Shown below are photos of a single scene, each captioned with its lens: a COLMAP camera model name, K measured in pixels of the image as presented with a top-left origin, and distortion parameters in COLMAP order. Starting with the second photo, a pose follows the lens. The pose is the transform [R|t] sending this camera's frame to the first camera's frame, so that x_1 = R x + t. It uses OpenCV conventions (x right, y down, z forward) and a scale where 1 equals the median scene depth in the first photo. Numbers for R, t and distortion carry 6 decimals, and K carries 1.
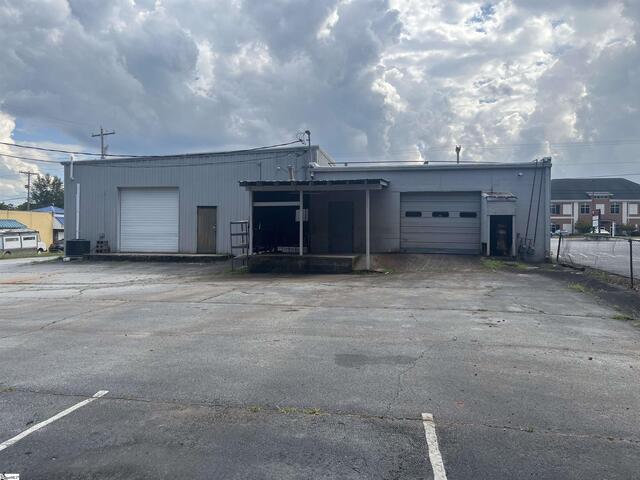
lens RADIAL K [[483.5, 0, 321.1], [0, 483.5, 238.0], [0, 0, 1]] dist [0.023877, -0.011552]
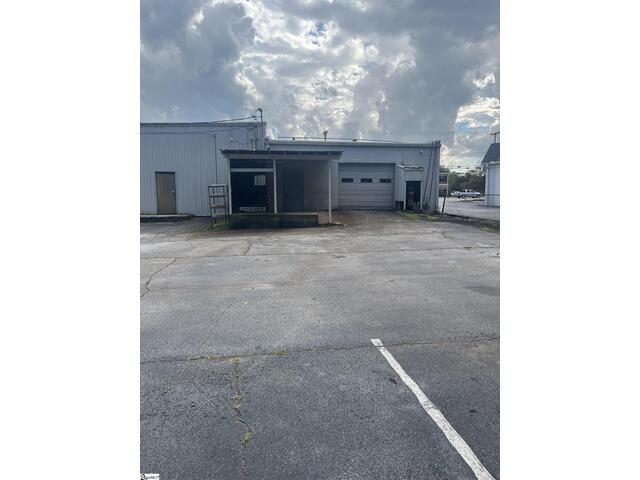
lens RADIAL K [[365.4, 0, 320.0], [0, 365.4, 240.0], [0, 0, 1]] dist [0.014292, -0.001596]
pose [[0.947540, -0.045158, 0.316433, -0.197534], [0.011532, 0.994155, 0.107345, 0.004620], [-0.319431, -0.098064, 0.942522, 0.080251]]
